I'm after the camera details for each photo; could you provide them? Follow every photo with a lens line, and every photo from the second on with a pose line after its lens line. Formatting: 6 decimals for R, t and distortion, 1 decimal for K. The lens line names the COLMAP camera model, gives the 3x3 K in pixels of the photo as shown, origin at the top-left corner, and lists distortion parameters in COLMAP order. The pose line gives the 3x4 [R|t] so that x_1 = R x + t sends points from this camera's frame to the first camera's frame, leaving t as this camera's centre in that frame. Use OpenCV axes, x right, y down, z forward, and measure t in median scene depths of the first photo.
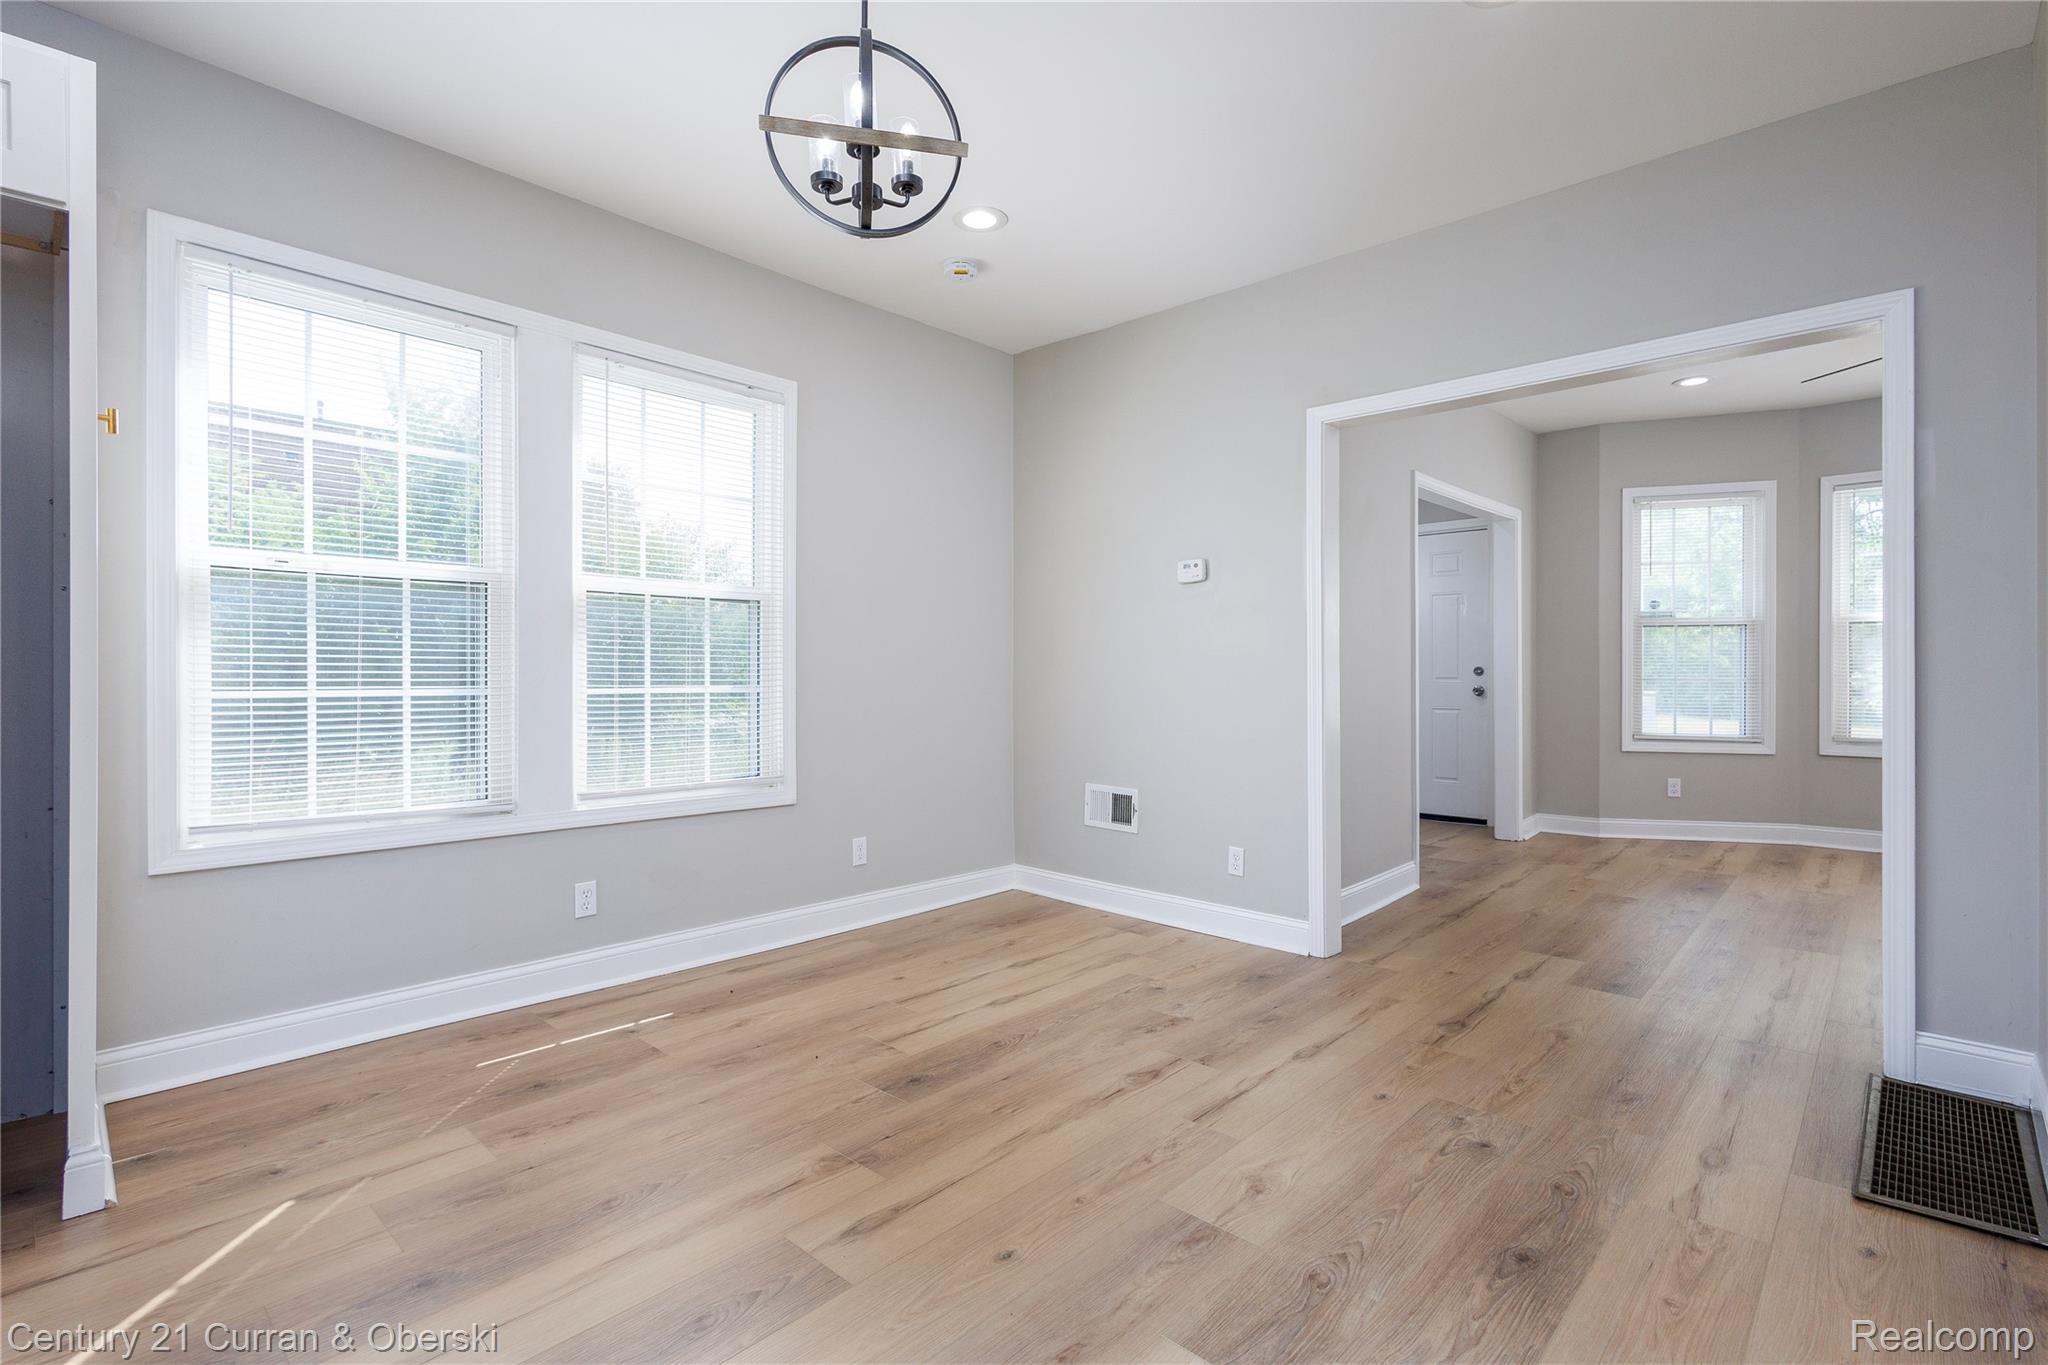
lens RADIAL K [[944.2, 0, 1029.2], [0, 944.2, 675.4], [0, 0, 1]] dist [0.004977, -0.000330]
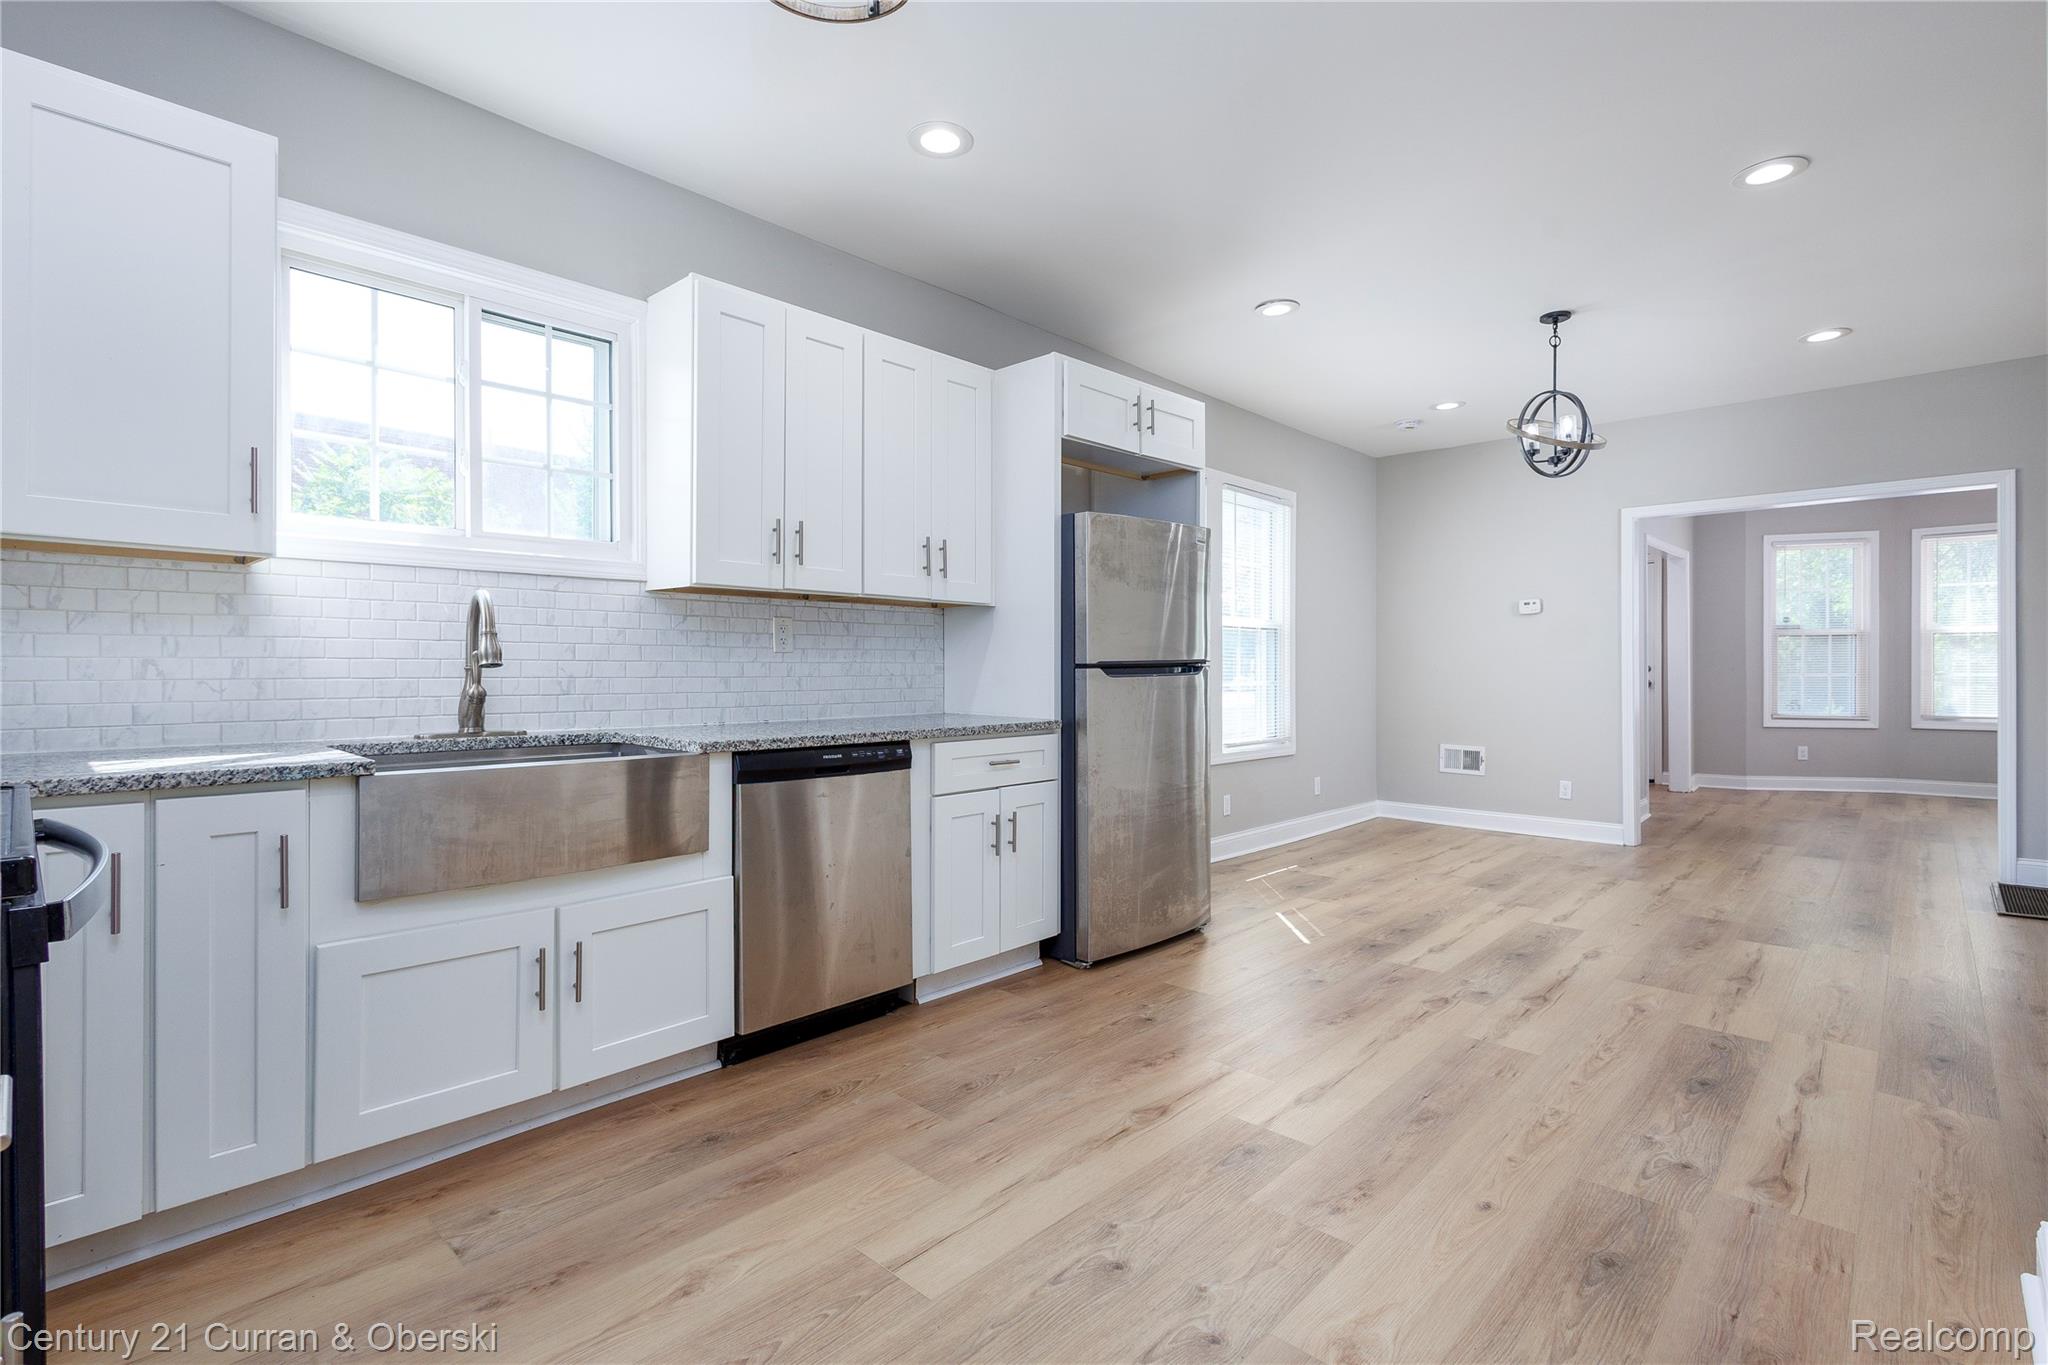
lens RADIAL K [[944.2, 0, 1031.6], [0, 944.2, 674.7], [0, 0, 1]] dist [0.004977, -0.000330]
pose [[0.999968, -0.004357, -0.006665, -0.773086], [0.004376, 0.999986, 0.002926, -0.007241], [0.006652, -0.002955, 0.999974, -0.690025]]
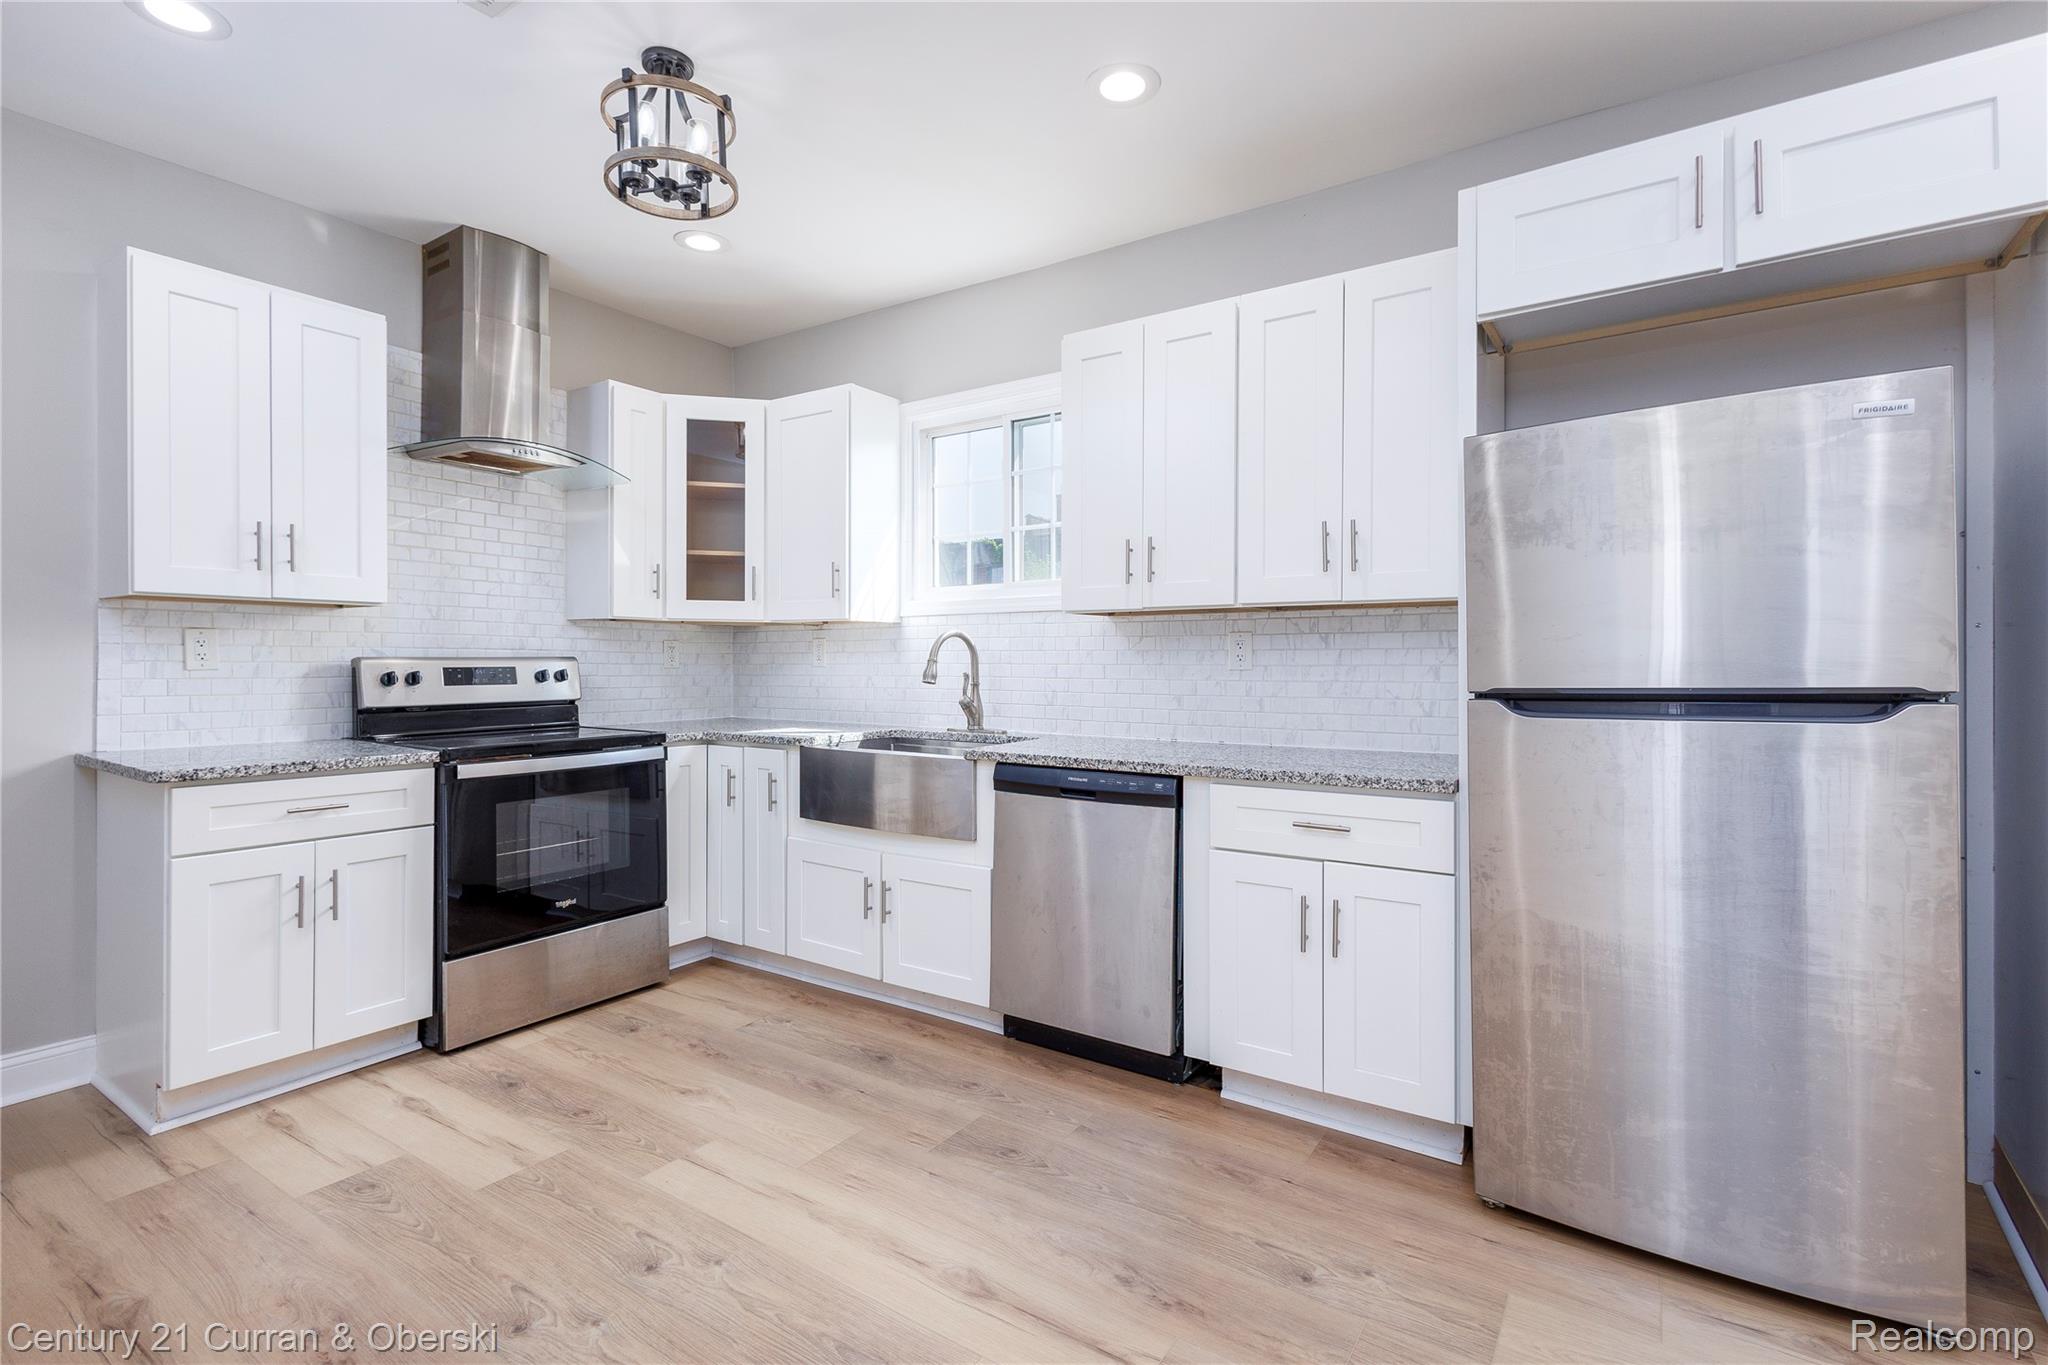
lens RADIAL K [[944.2, 0, 1013.1], [0, 944.2, 670.2], [0, 0, 1]] dist [0.004977, -0.000330]
pose [[0.154087, 0.001817, -0.988056, -0.164797], [-0.005268, 0.999986, 0.001018, -0.028709], [0.988043, 0.005048, 0.154094, -0.059745]]
